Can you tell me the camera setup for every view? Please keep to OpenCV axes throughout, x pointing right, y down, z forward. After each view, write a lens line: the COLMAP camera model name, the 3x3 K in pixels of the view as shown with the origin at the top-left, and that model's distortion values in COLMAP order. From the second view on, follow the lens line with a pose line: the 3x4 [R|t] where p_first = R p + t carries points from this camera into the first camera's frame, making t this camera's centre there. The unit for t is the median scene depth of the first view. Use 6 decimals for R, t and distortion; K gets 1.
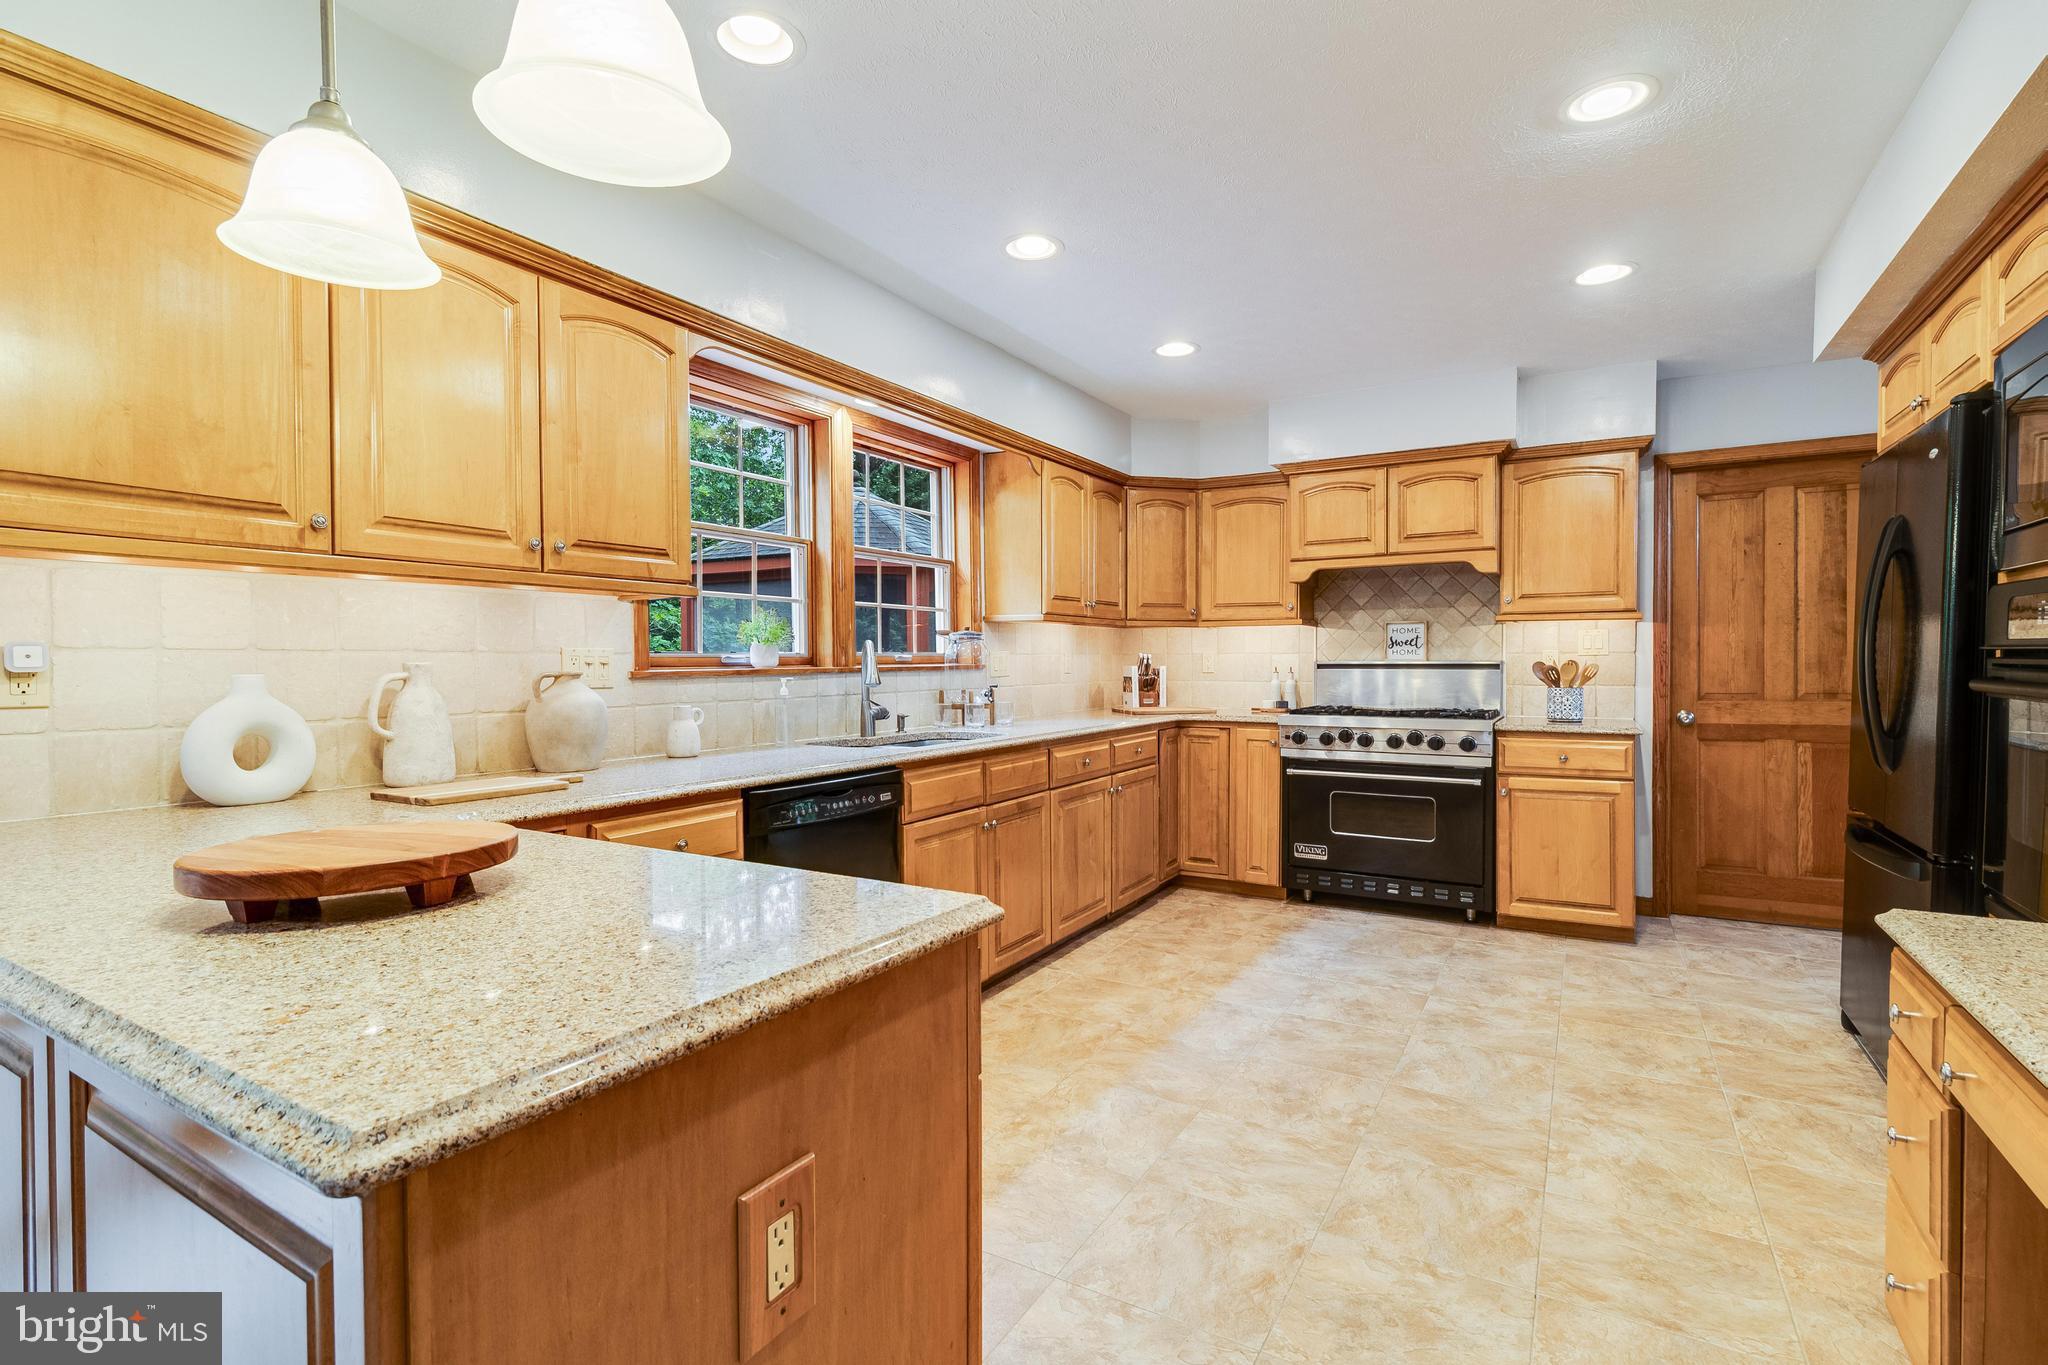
lens RADIAL K [[947.9, 0, 1030.4], [0, 947.9, 685.6], [0, 0, 1]] dist [-0.002765, 0.000444]
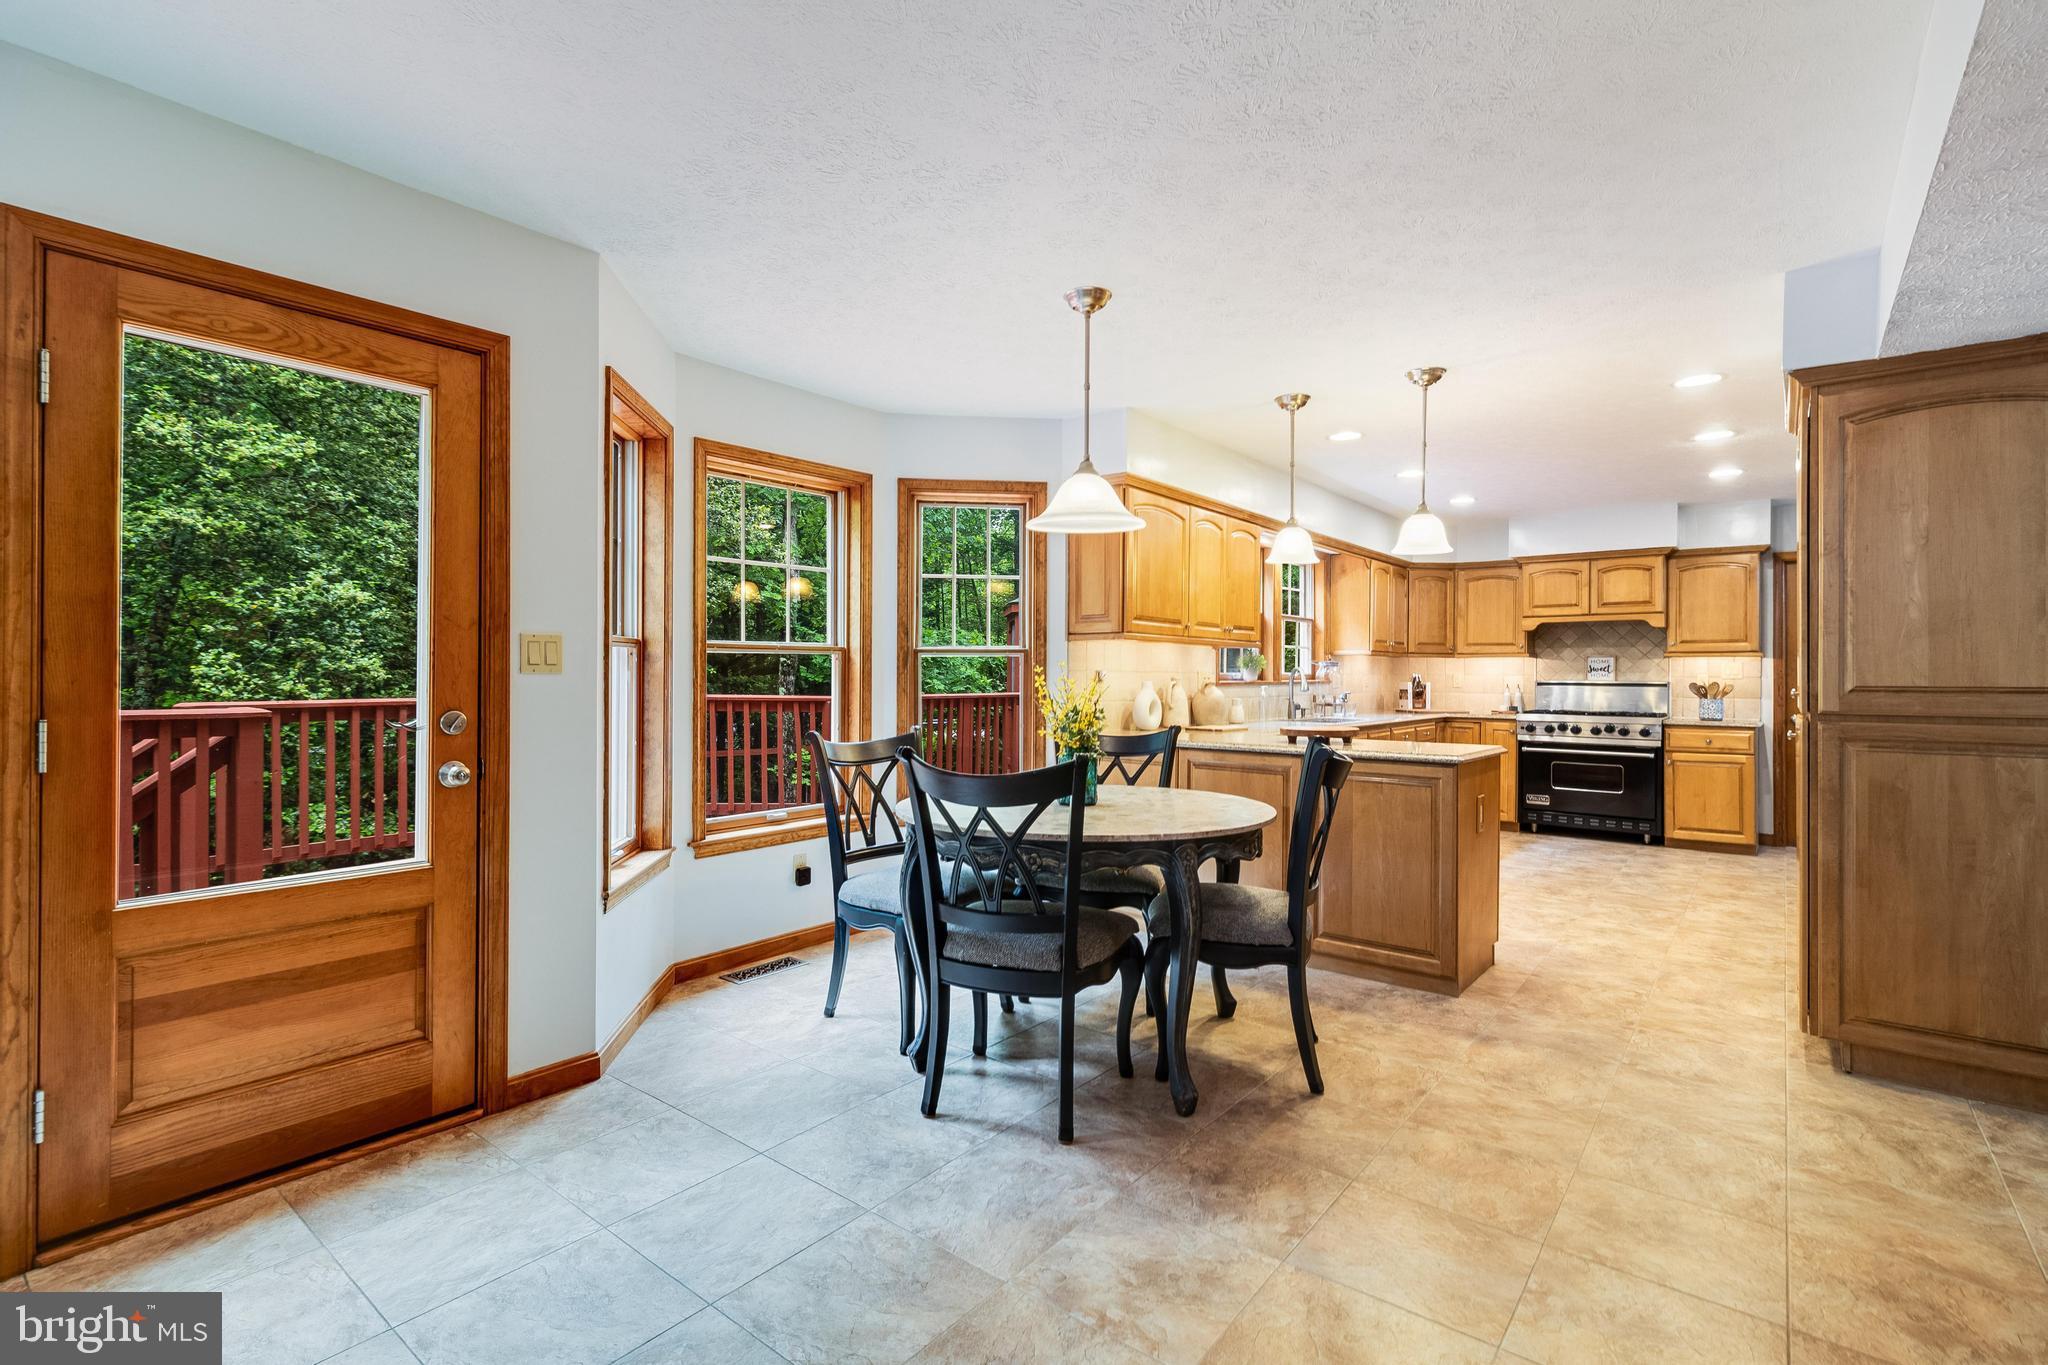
lens RADIAL K [[947.9, 0, 1012.2], [0, 947.9, 678.1], [0, 0, 1]] dist [-0.002765, 0.000444]
pose [[0.987841, 0.010066, -0.155142, -0.356761], [-0.013675, 0.999660, -0.022210, 0.018782], [0.154866, 0.024061, 0.987643, -0.768453]]
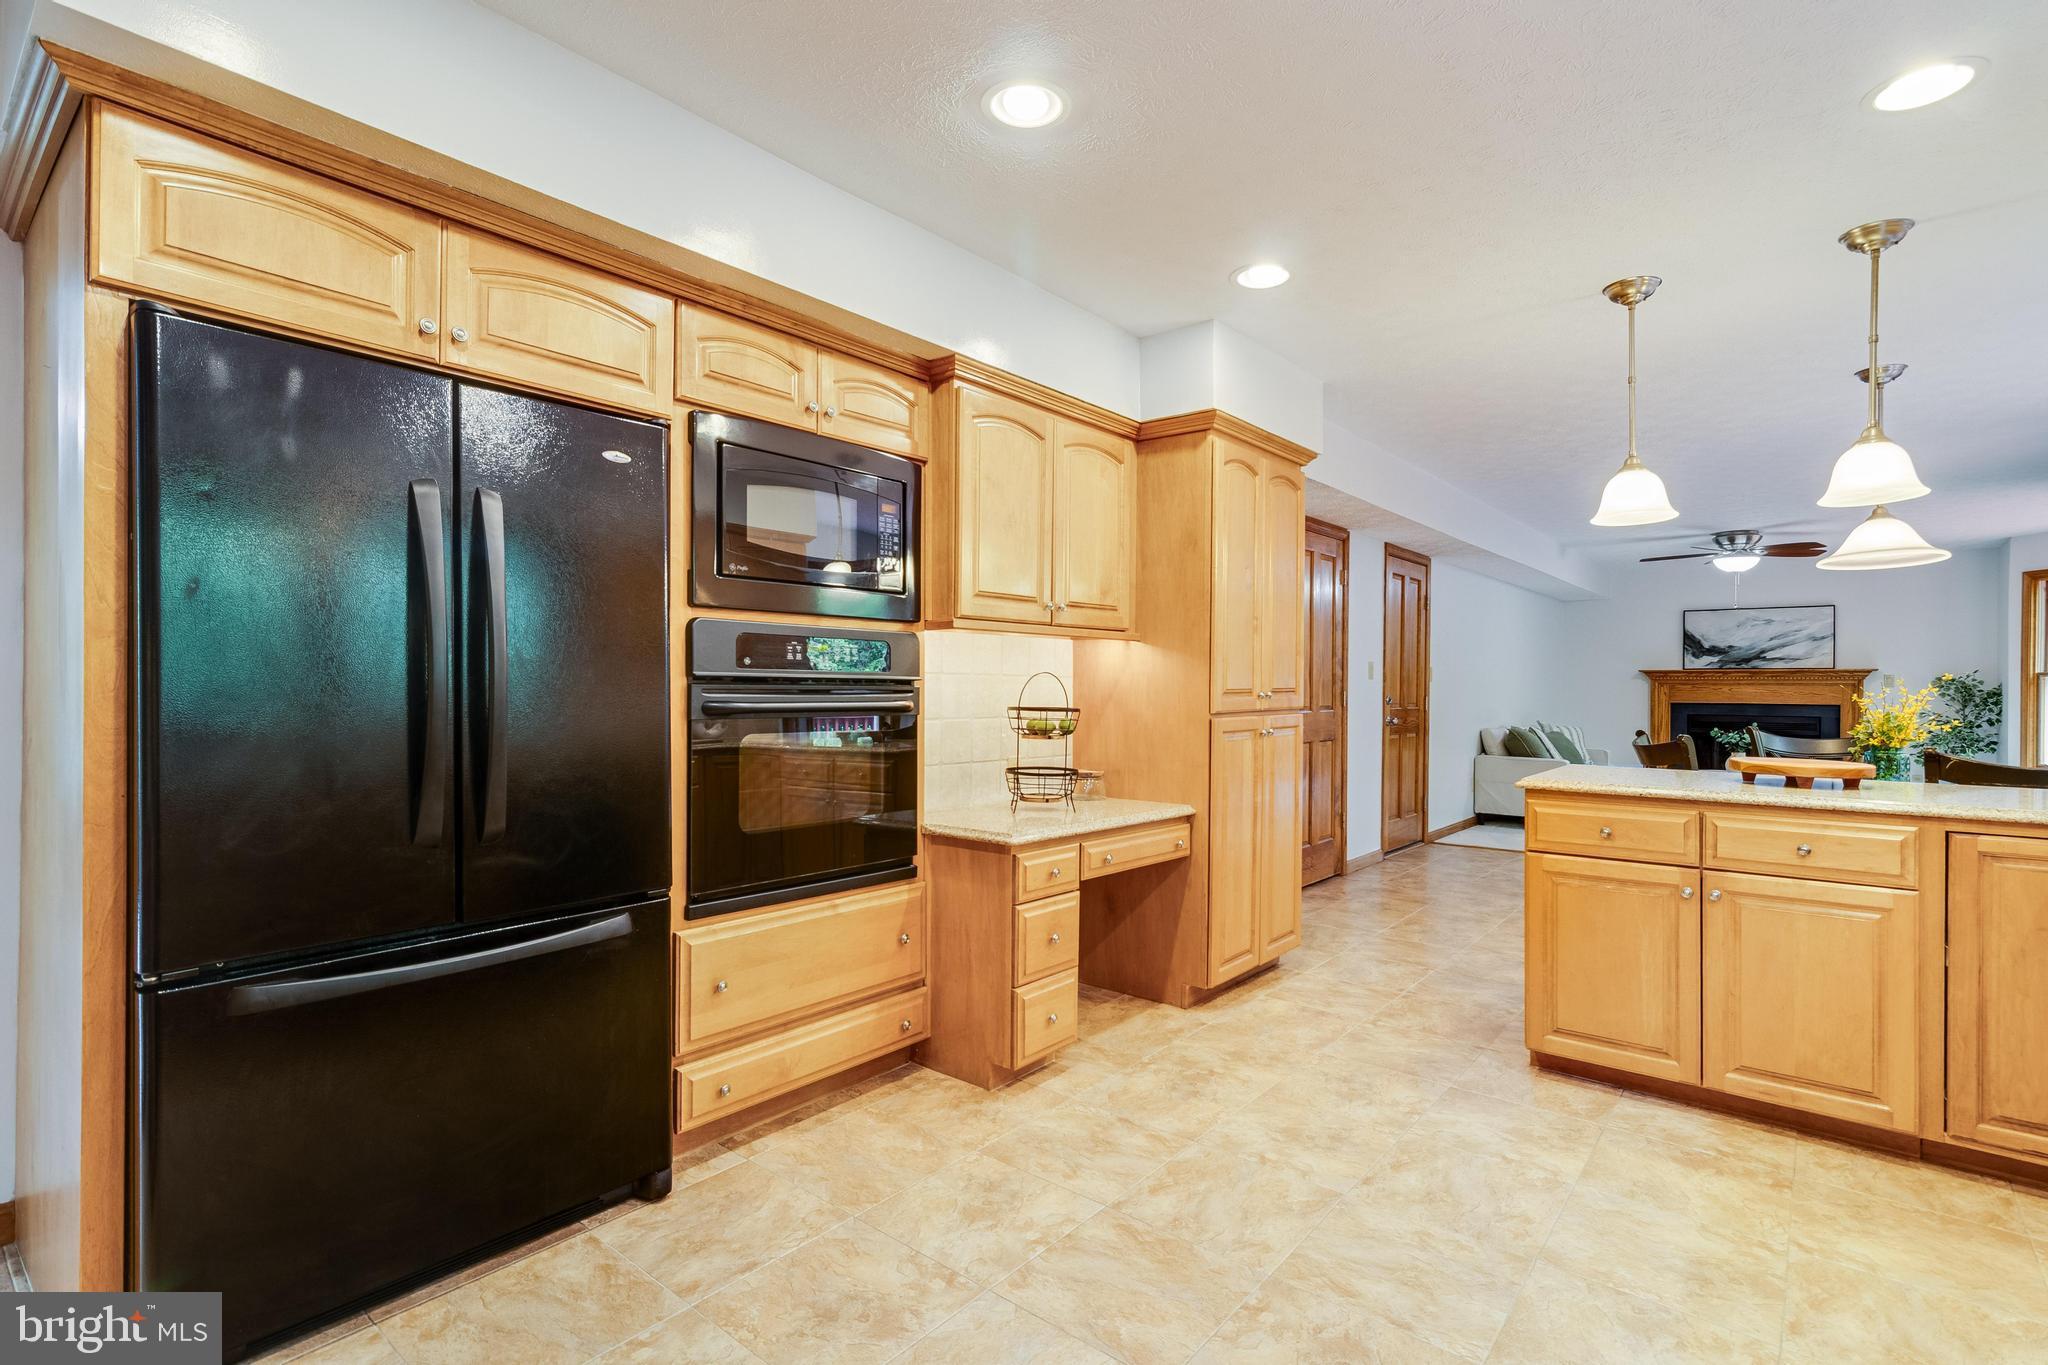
lens RADIAL K [[973.9, 0, 1040.3], [0, 973.9, 689.4], [0, 0, 1]] dist [0.002215, 0.001003]
pose [[-0.988842, -0.002643, 0.148946, 0.227720], [0.002317, 0.999449, 0.033114, -0.028410], [-0.148952, 0.033089, -0.988291, 1.007405]]
